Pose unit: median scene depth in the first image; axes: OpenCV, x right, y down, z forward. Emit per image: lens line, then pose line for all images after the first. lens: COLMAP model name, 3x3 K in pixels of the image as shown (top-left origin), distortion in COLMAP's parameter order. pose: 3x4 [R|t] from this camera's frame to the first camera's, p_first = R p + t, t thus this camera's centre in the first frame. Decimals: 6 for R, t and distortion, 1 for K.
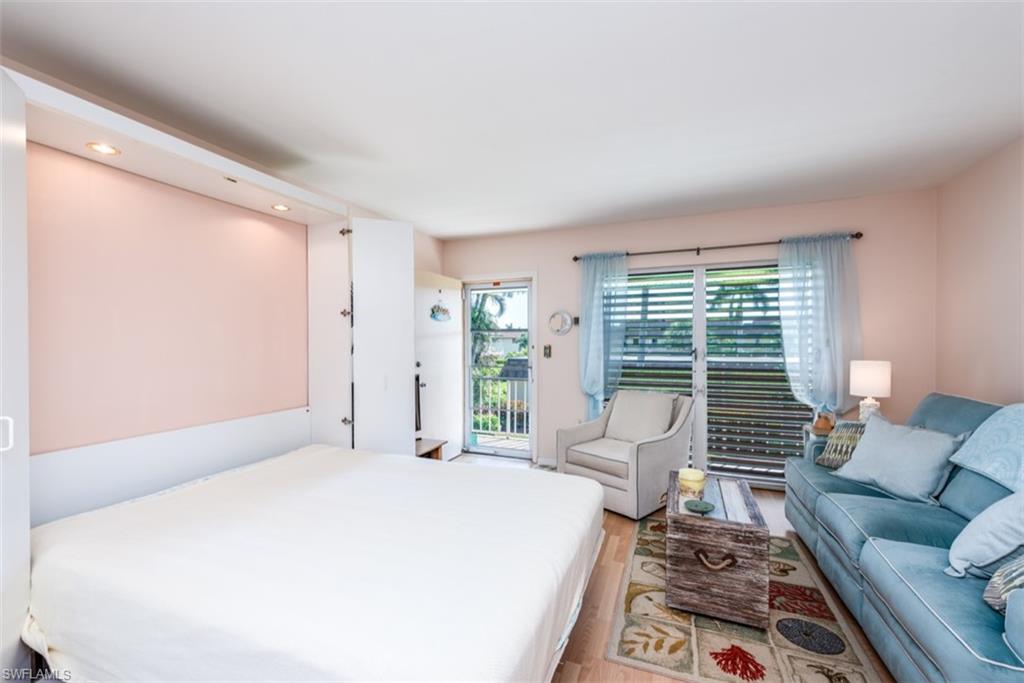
lens RADIAL K [[416.5, 0, 498.8], [0, 416.5, 342.5], [0, 0, 1]] dist [-0.001360, -0.002261]
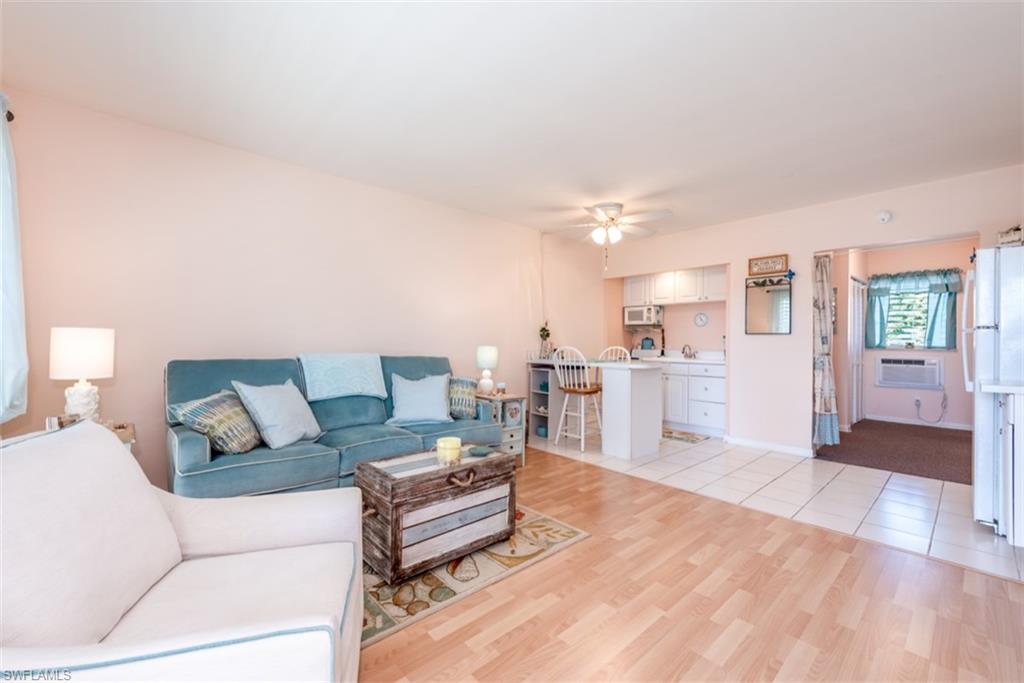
lens RADIAL K [[416.5, 0, 502.8], [0, 416.5, 341.5], [0, 0, 1]] dist [-0.001360, -0.002261]
pose [[-0.904612, -0.004917, 0.426208, -0.038139], [-0.007054, 0.999969, -0.003436, 0.062132], [-0.426178, -0.006114, -0.904619, 1.310326]]
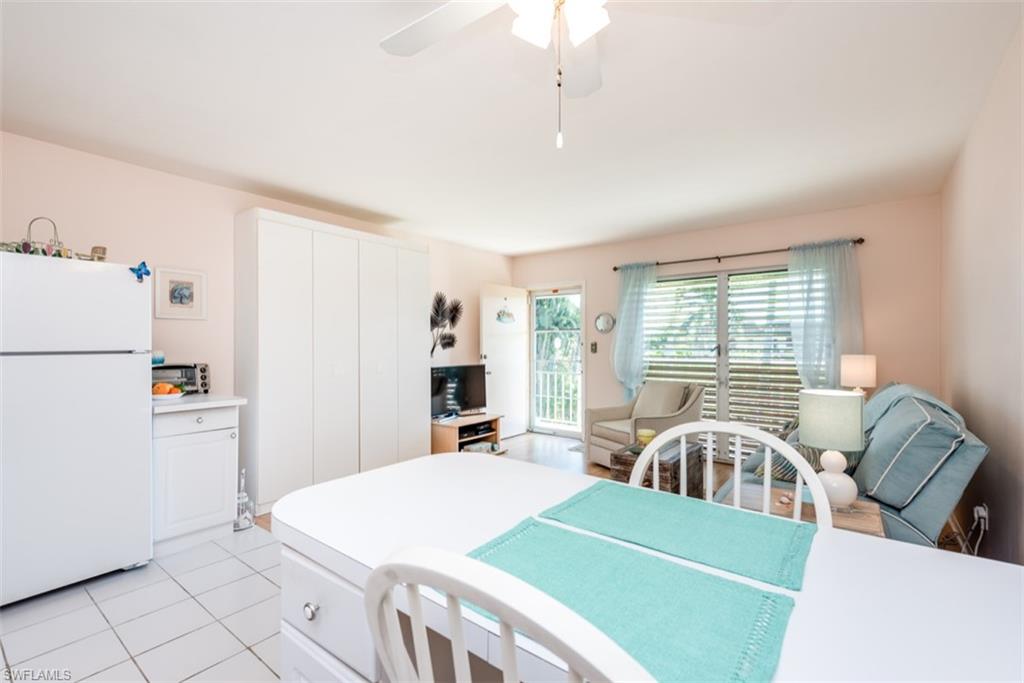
lens RADIAL K [[452.6, 0, 510.7], [0, 452.6, 348.1], [0, 0, 1]] dist [-0.002275, -0.000220]
pose [[0.965999, 0.003704, -0.258521, 0.298190], [-0.001657, 0.999966, 0.008135, 0.017087], [0.258542, -0.007430, 0.965971, -0.406239]]
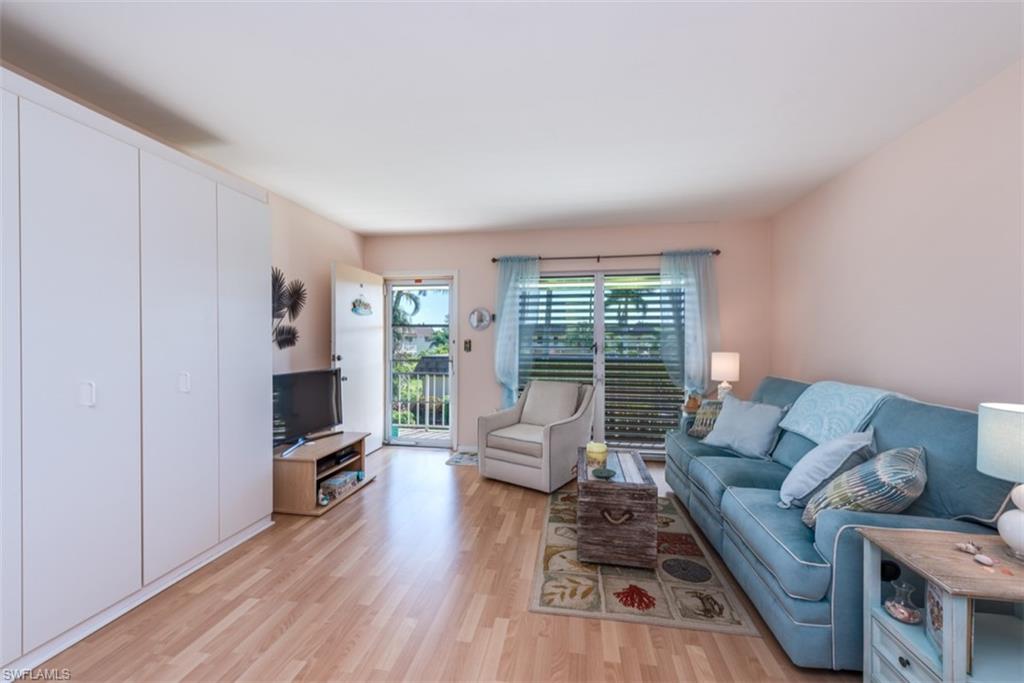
lens RADIAL K [[399.4, 0, 503.7], [0, 399.4, 341.7], [0, 0, 1]] dist [0.003768, -0.000371]
pose [[0.973574, 0.004357, 0.228332, -0.035559], [-0.004453, 0.999990, -0.000095, 0.014740], [-0.228330, -0.000924, 0.973583, -0.024887]]
